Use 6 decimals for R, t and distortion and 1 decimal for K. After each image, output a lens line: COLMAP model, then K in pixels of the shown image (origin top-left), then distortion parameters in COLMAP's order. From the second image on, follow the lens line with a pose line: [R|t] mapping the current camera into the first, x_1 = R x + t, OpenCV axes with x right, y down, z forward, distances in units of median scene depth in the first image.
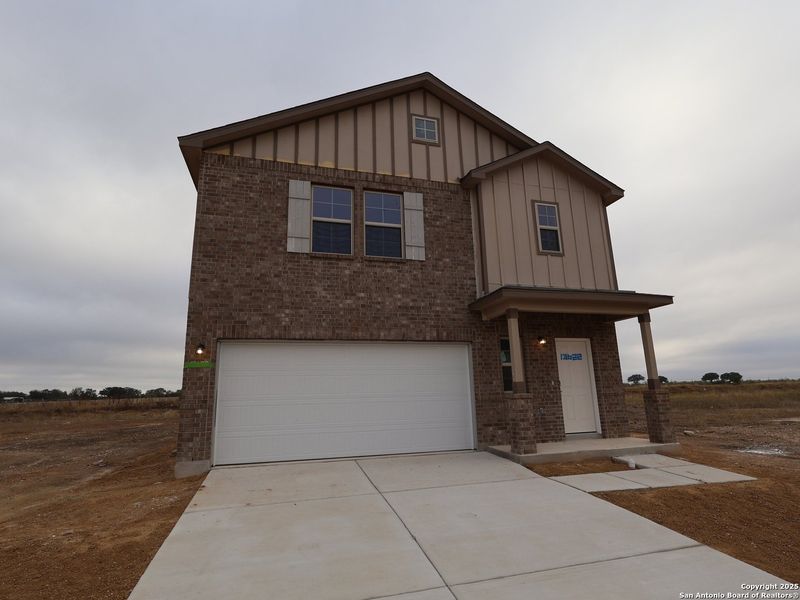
lens RADIAL K [[419.9, 0, 399.5], [0, 419.9, 303.4], [0, 0, 1]] dist [-0.000936, 0.000499]
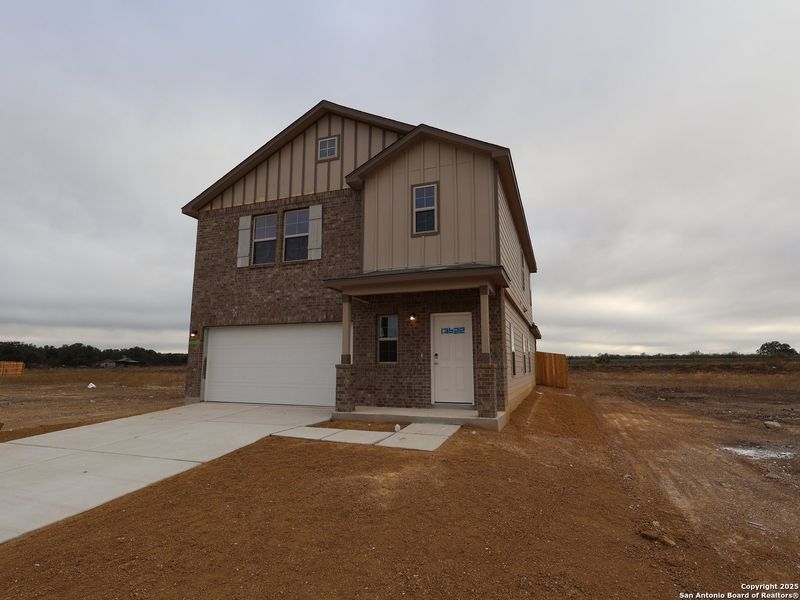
lens RADIAL K [[419.9, 0, 399.5], [0, 419.9, 303.4], [0, 0, 1]] dist [-0.000936, 0.000499]
pose [[0.804867, -0.060996, -0.590313, 1.000831], [0.106574, 0.993389, 0.042663, 0.002564], [0.583808, -0.097250, 0.806046, 0.104335]]
